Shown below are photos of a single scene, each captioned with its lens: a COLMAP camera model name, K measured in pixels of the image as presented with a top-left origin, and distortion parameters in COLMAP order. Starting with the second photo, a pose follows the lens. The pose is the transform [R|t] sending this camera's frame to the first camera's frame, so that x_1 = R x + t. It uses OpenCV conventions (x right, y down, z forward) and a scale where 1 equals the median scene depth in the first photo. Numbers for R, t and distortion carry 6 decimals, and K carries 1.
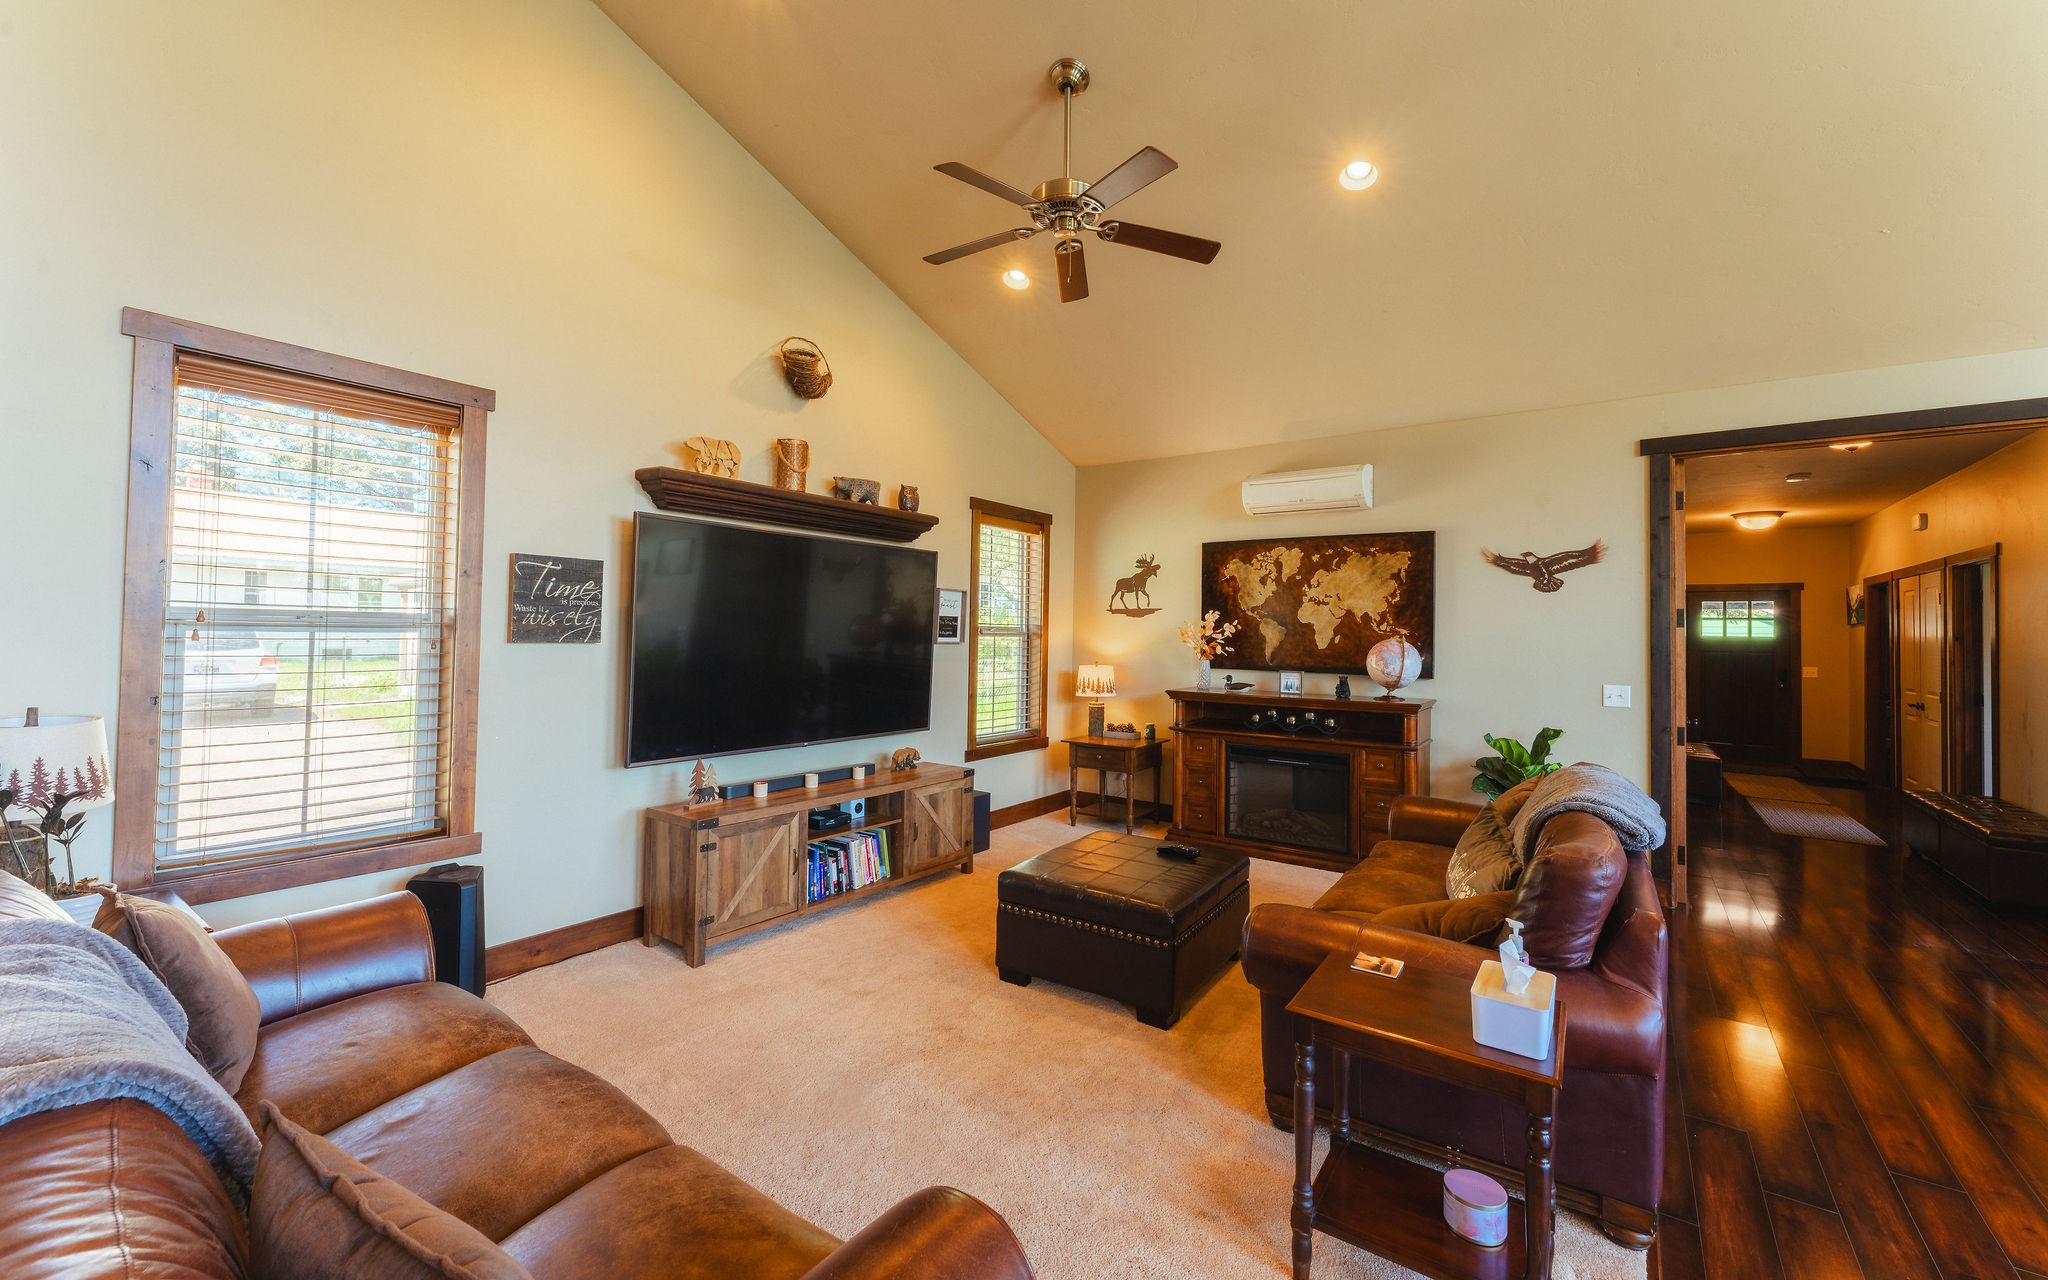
lens RADIAL K [[821.3, 0, 1014.4], [0, 821.3, 617.0], [0, 0, 1]] dist [0.001044, -0.000148]
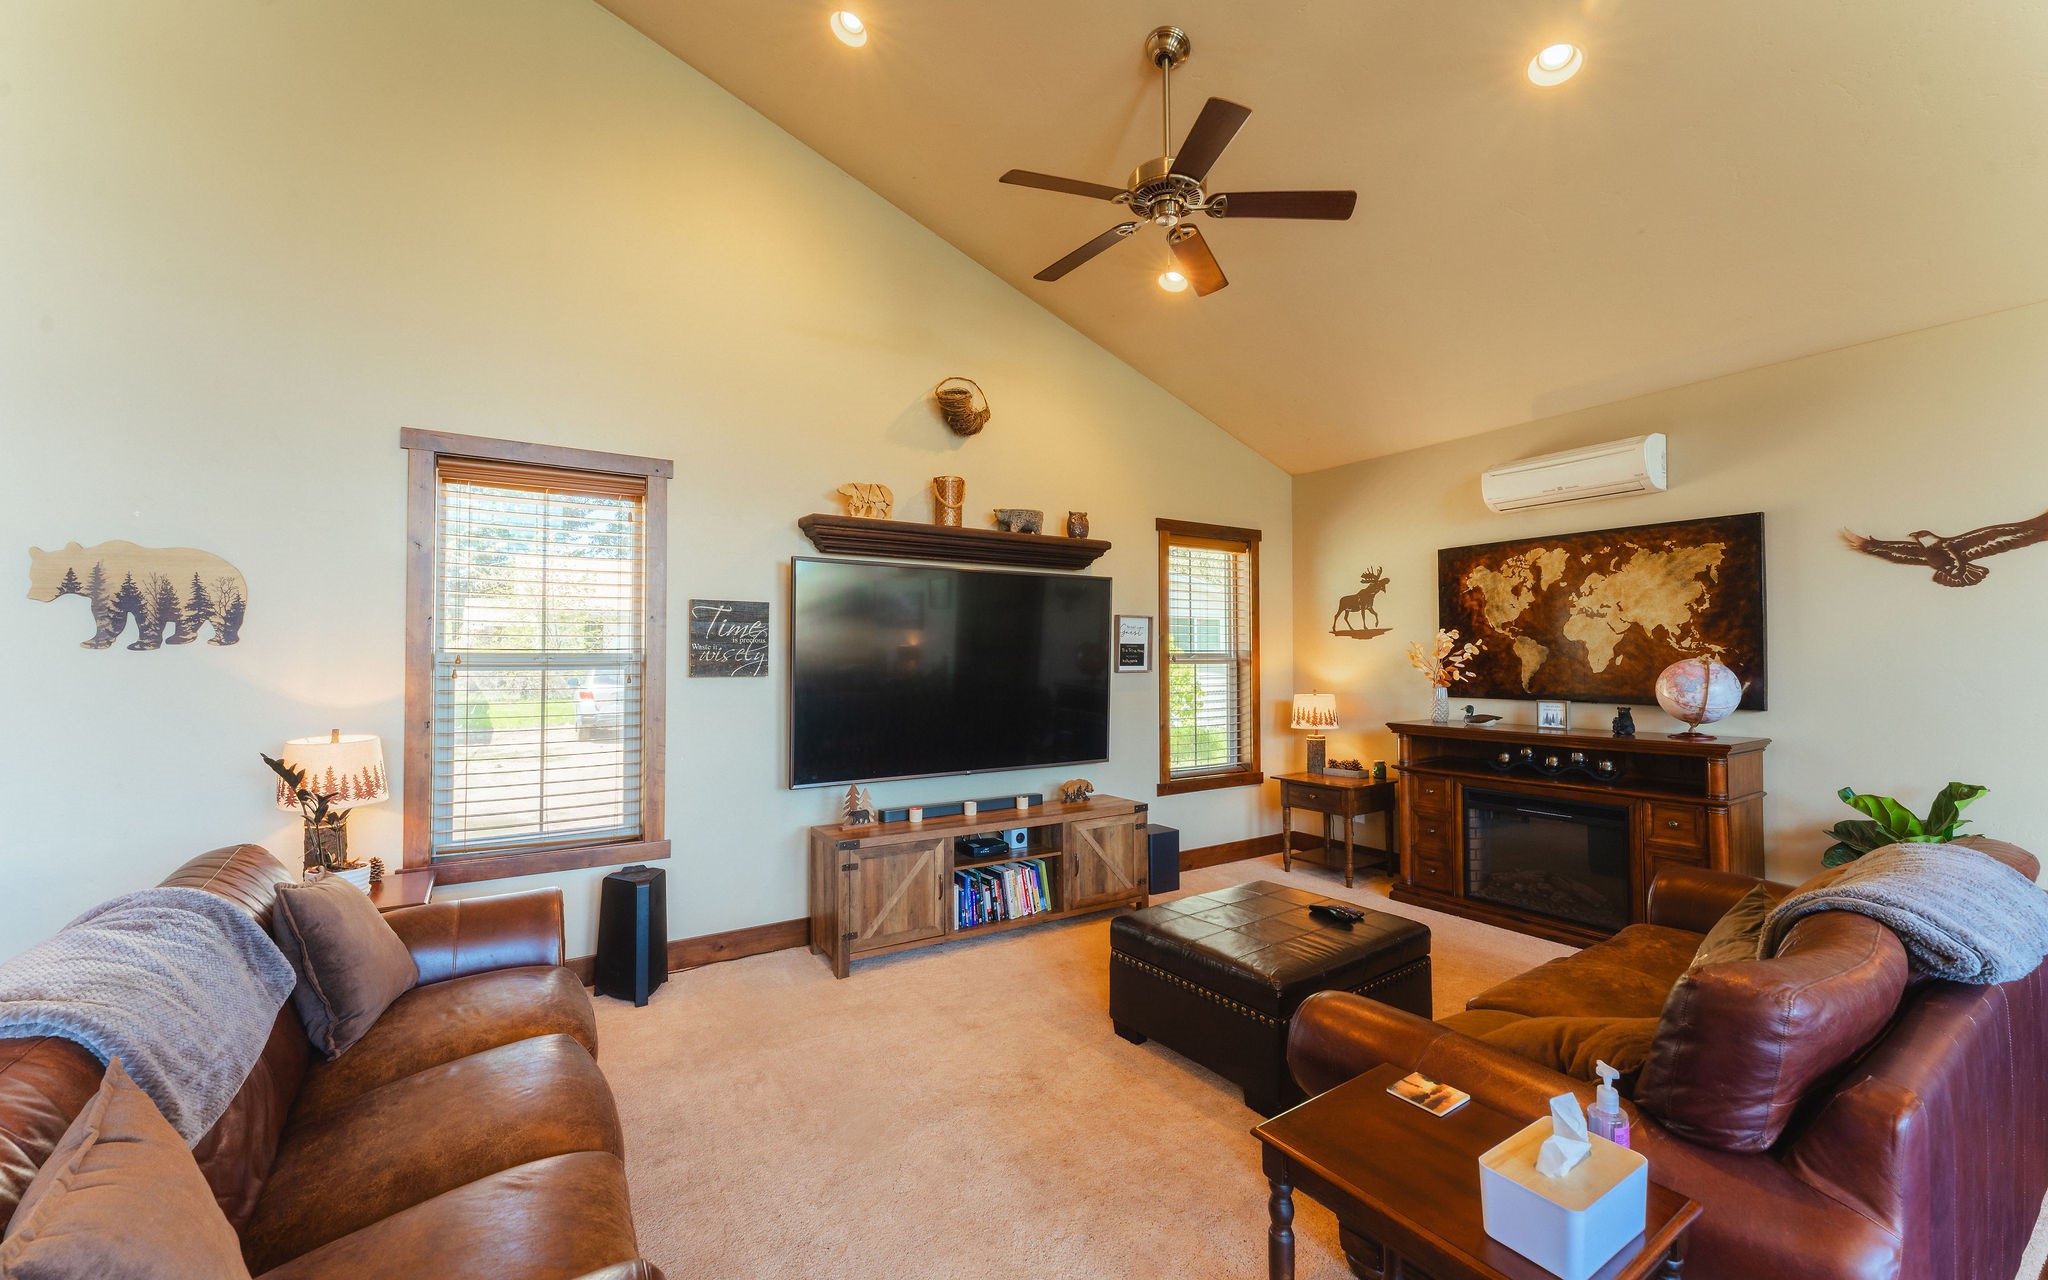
lens RADIAL K [[811.3, 0, 1011.5], [0, 811.3, 643.7], [0, 0, 1]] dist [0.001365, -0.000124]
pose [[0.930851, -0.026170, -0.364461, 0.167539], [0.025054, 0.999656, -0.007790, 0.003587], [0.364540, -0.001880, 0.931186, 0.077072]]
